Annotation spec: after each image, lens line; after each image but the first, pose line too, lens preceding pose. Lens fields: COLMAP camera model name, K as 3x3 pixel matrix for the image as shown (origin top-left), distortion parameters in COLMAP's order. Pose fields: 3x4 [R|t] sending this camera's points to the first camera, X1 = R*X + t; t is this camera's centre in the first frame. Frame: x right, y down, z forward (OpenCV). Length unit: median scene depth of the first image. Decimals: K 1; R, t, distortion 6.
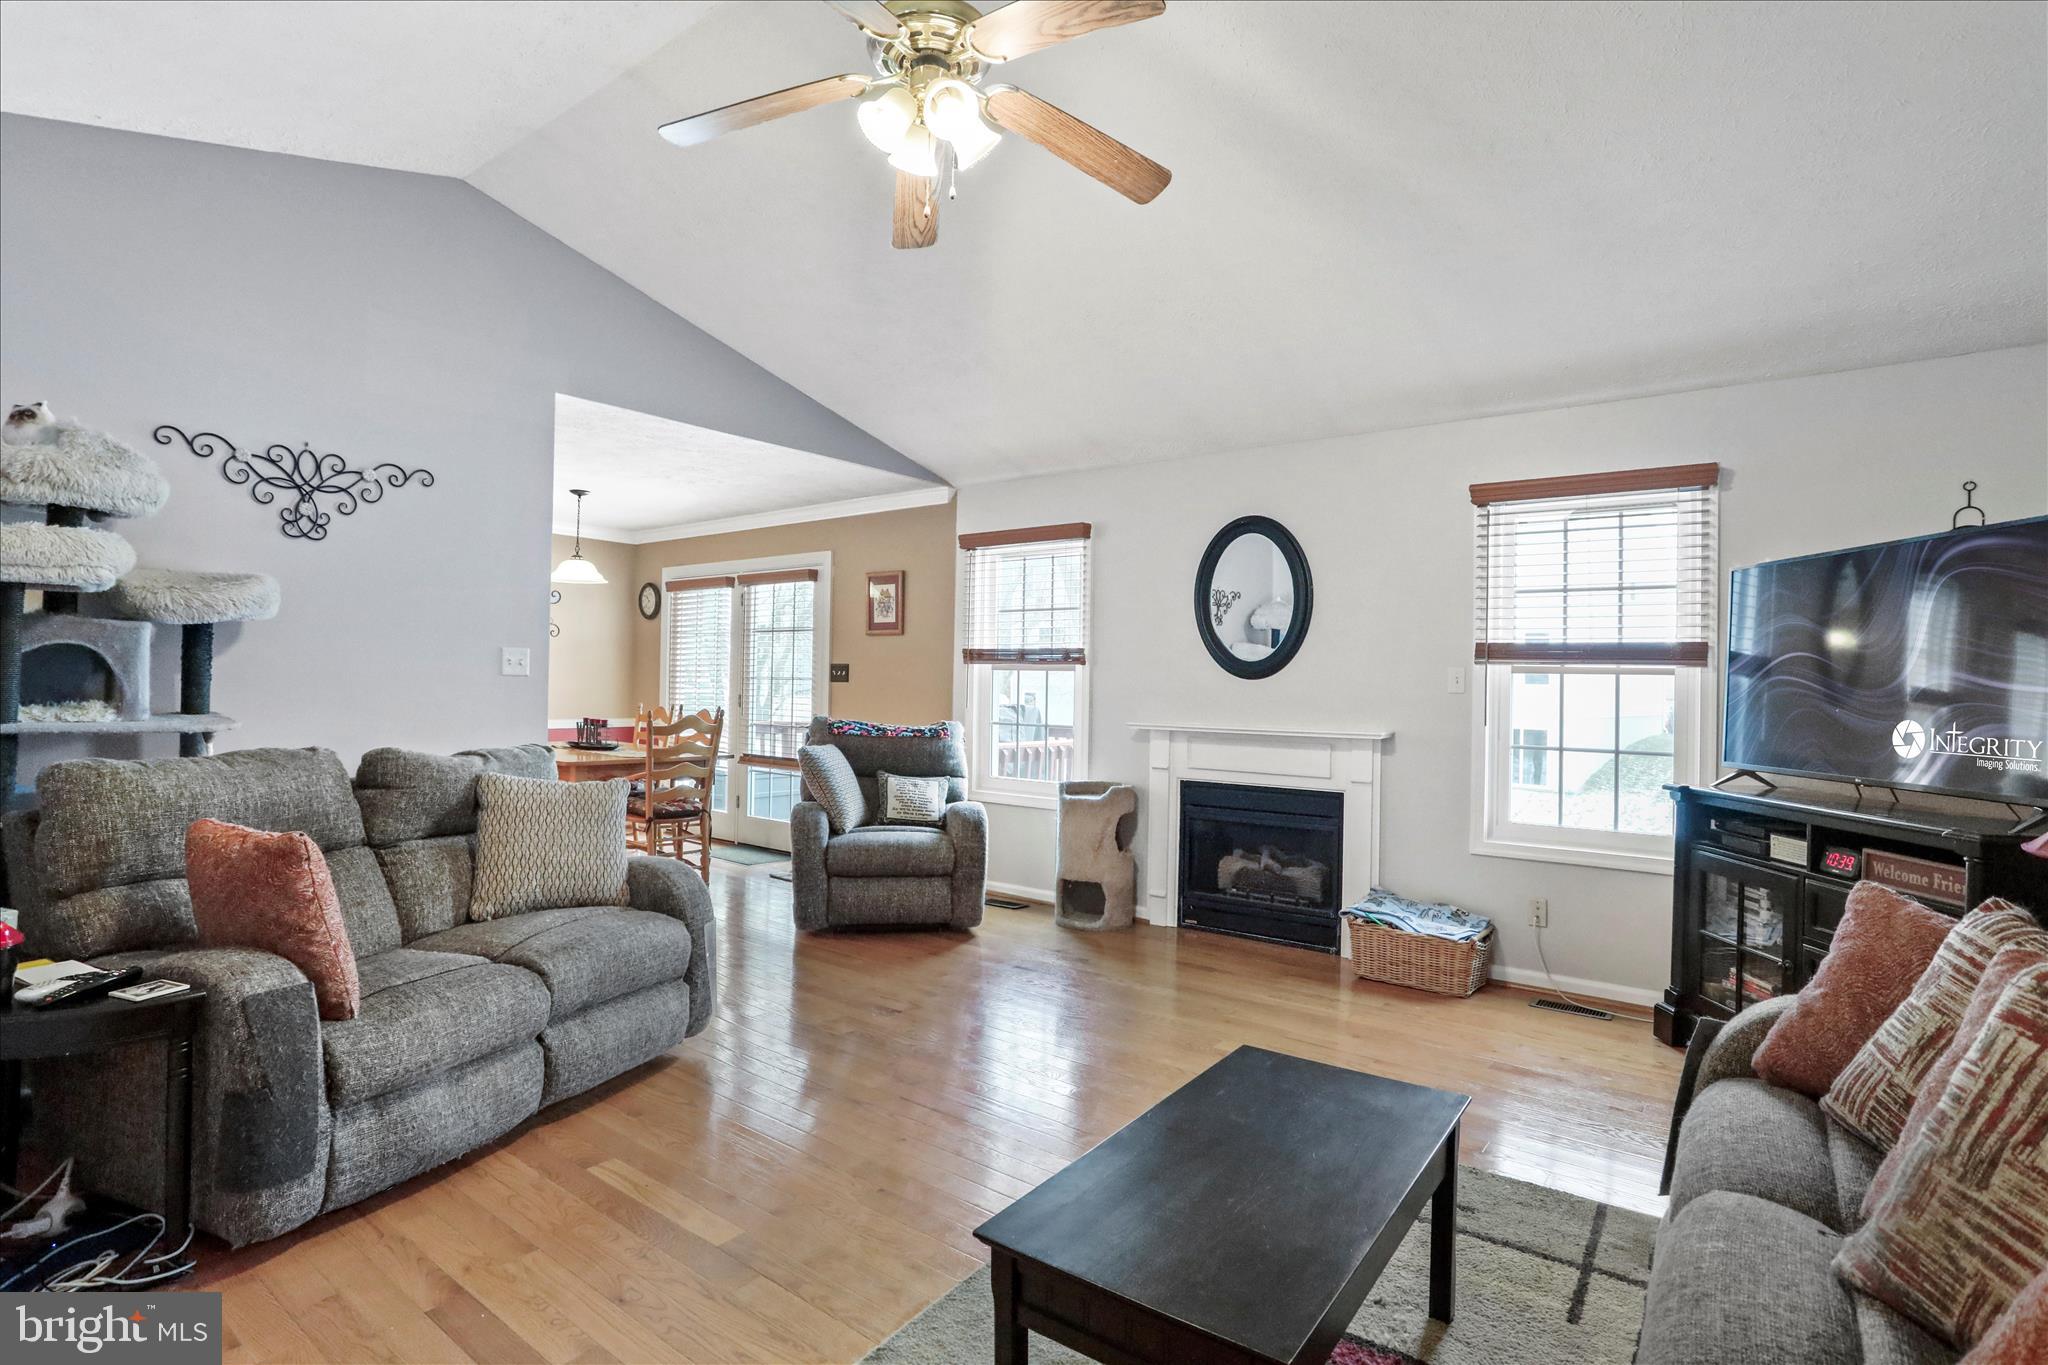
lens RADIAL K [[1034.4, 0, 1032.5], [0, 1034.4, 689.5], [0, 0, 1]] dist [-0.056997, 0.028891]
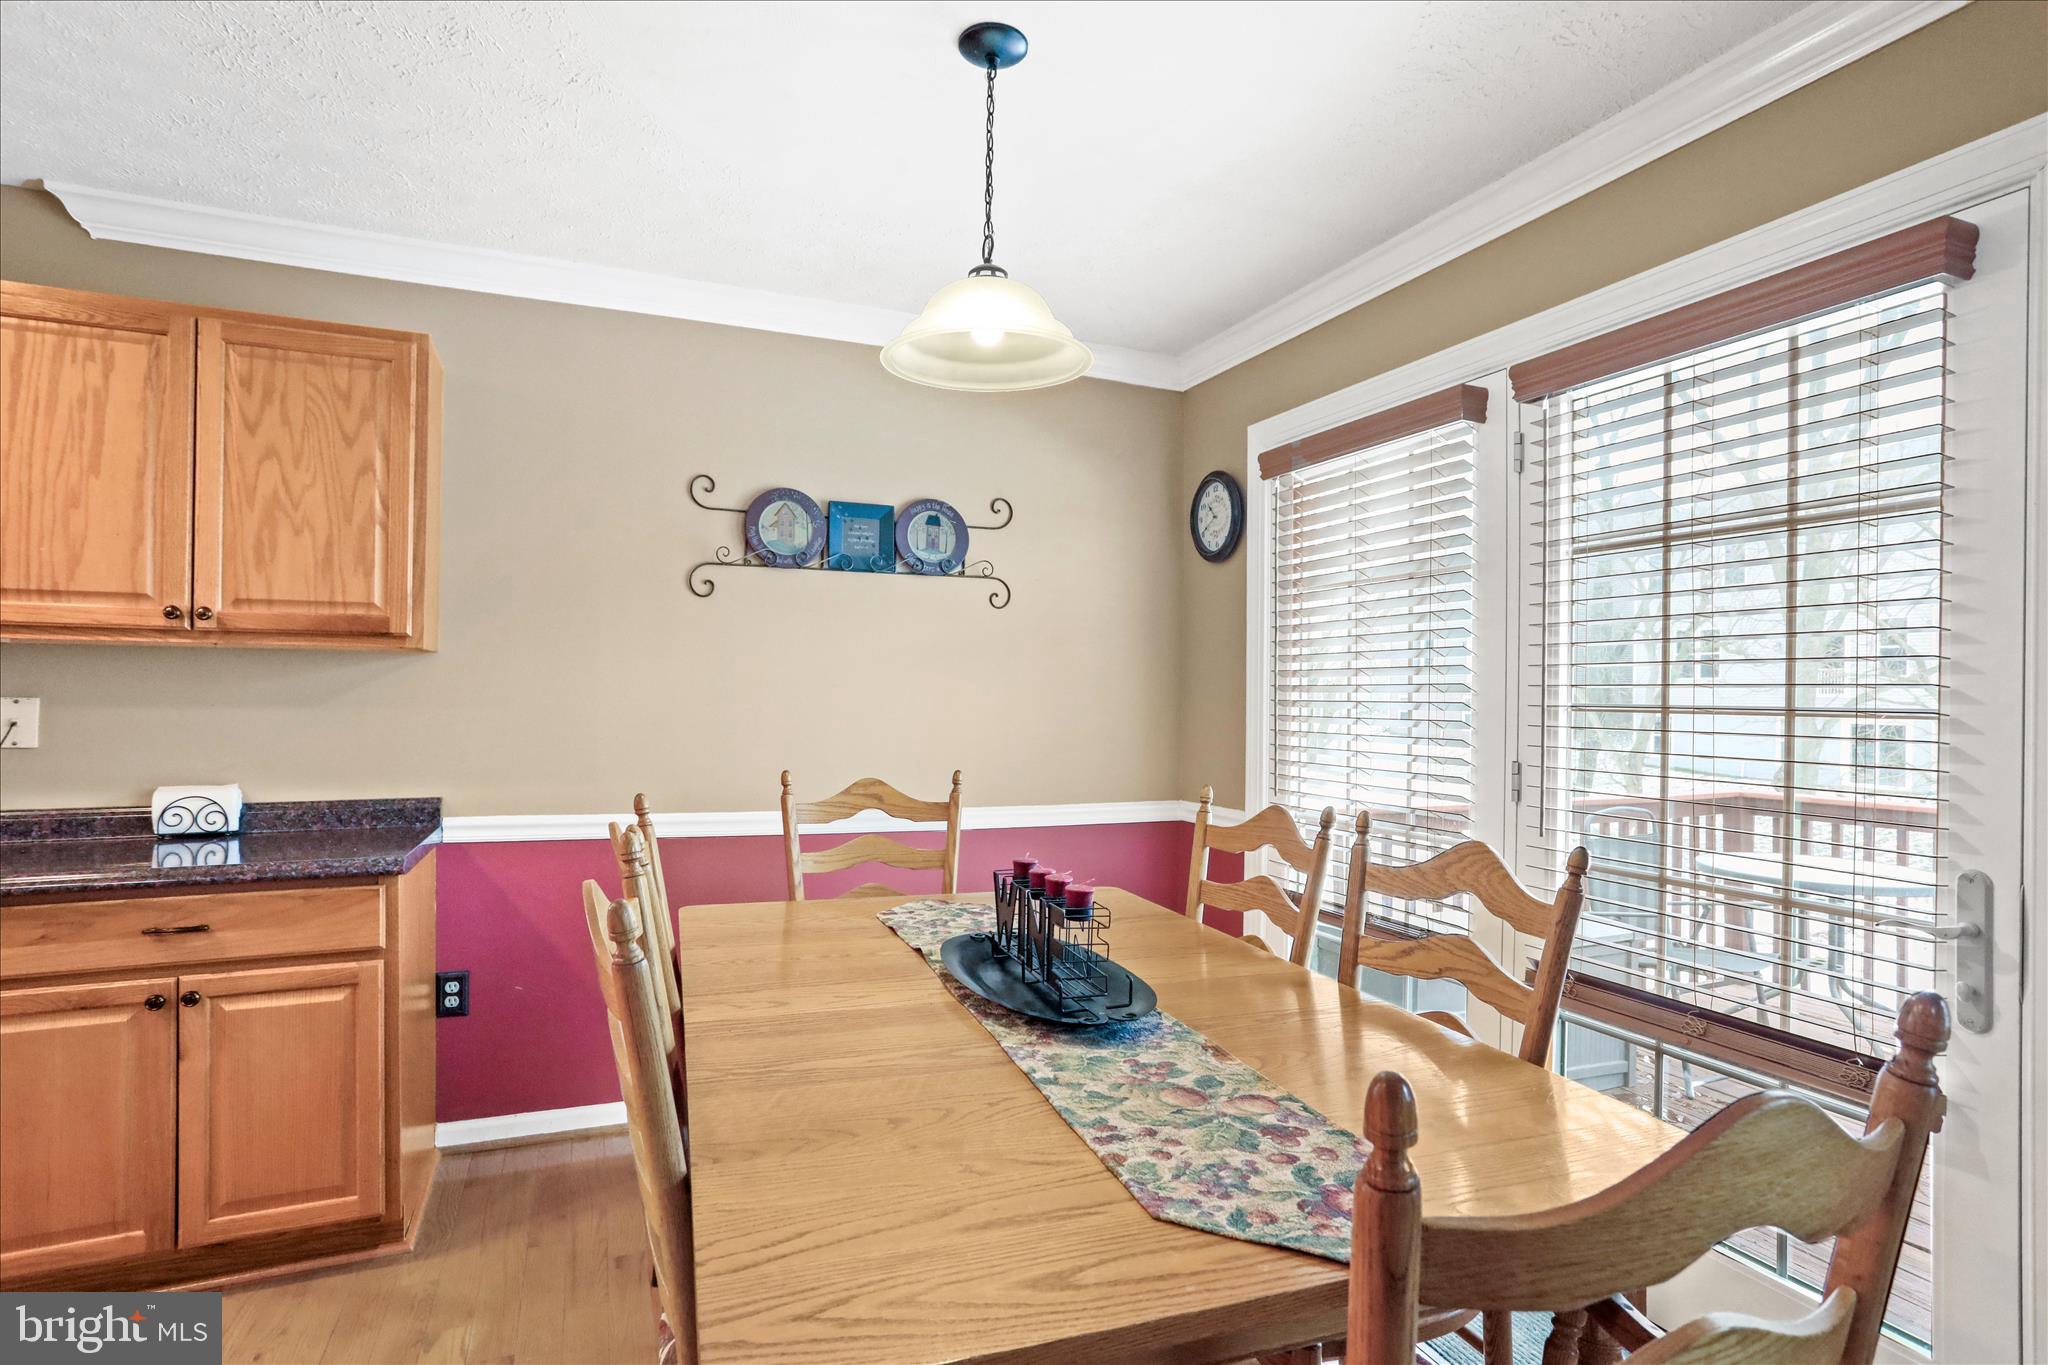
lens RADIAL K [[1034.4, 0, 1032.5], [0, 1034.4, 689.5], [0, 0, 1]] dist [-0.056997, 0.028891]
pose [[0.873264, -0.012938, -0.487076, -0.388494], [0.008191, 0.999896, -0.011875, -0.019905], [0.487179, 0.006380, 0.873279, 0.987318]]
